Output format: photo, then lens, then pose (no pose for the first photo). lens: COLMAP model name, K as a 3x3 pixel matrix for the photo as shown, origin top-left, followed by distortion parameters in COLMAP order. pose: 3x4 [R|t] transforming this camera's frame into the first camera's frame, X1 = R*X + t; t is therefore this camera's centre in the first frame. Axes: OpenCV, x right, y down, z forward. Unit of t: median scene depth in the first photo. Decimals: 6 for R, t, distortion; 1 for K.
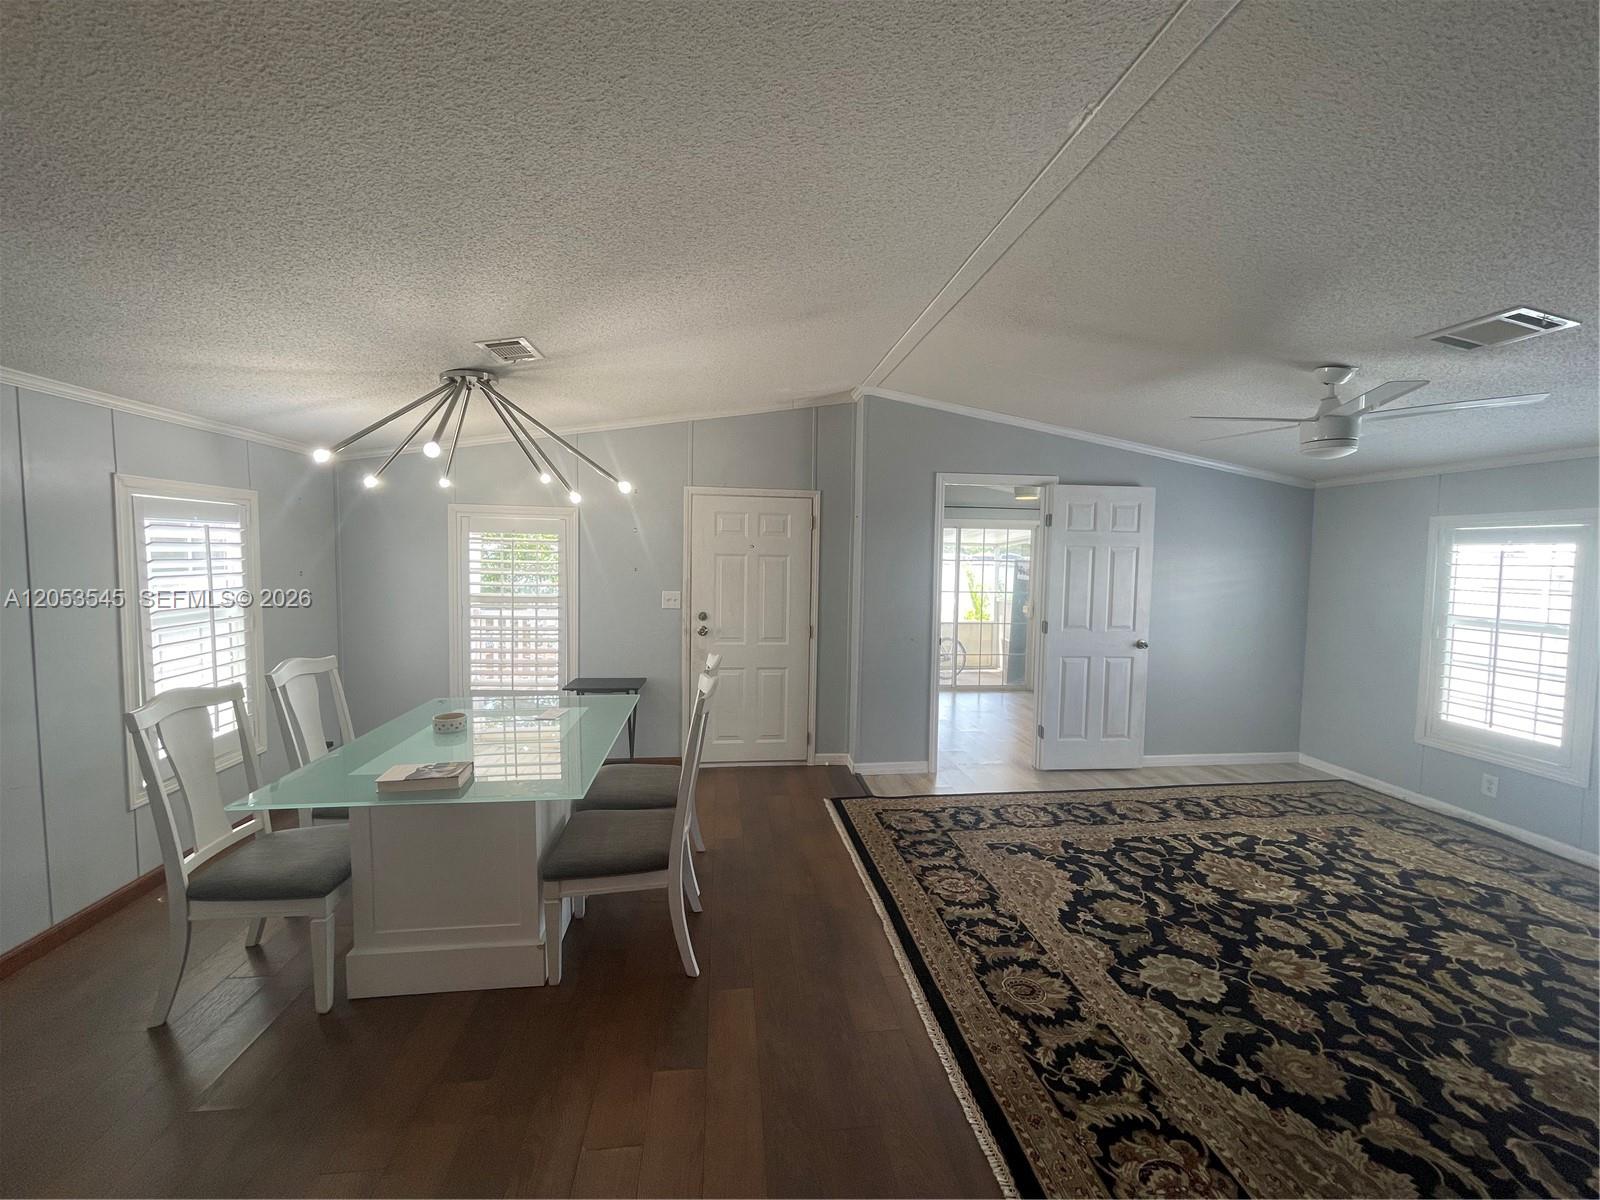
lens RADIAL K [[653.7, 0, 800.0], [0, 653.7, 600.0], [0, 0, 1]] dist [-0.000164, -0.000034]
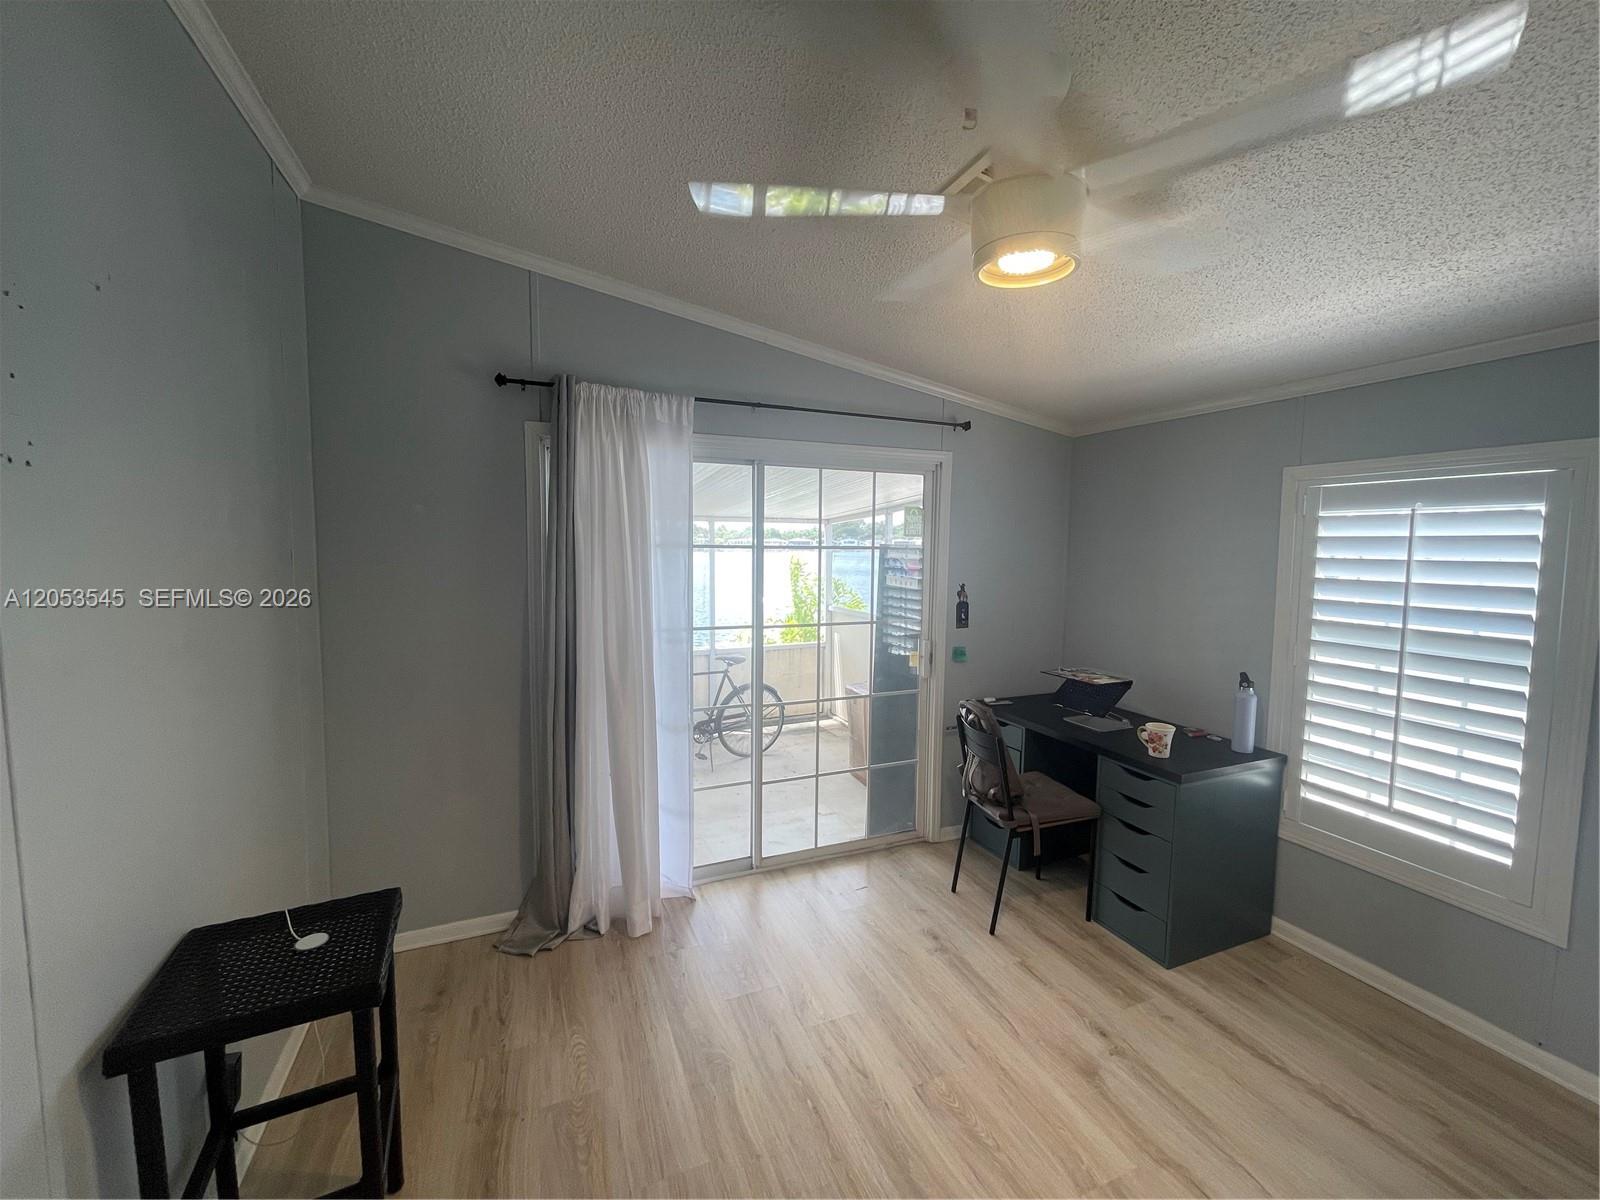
lens RADIAL K [[653.7, 0, 800.0], [0, 653.7, 600.0], [0, 0, 1]] dist [-0.000164, -0.000034]
pose [[0.958111, -0.032594, 0.284535, 0.144458], [0.013529, 0.997545, 0.068713, -0.054124], [-0.286076, -0.061985, 0.956200, 0.579421]]
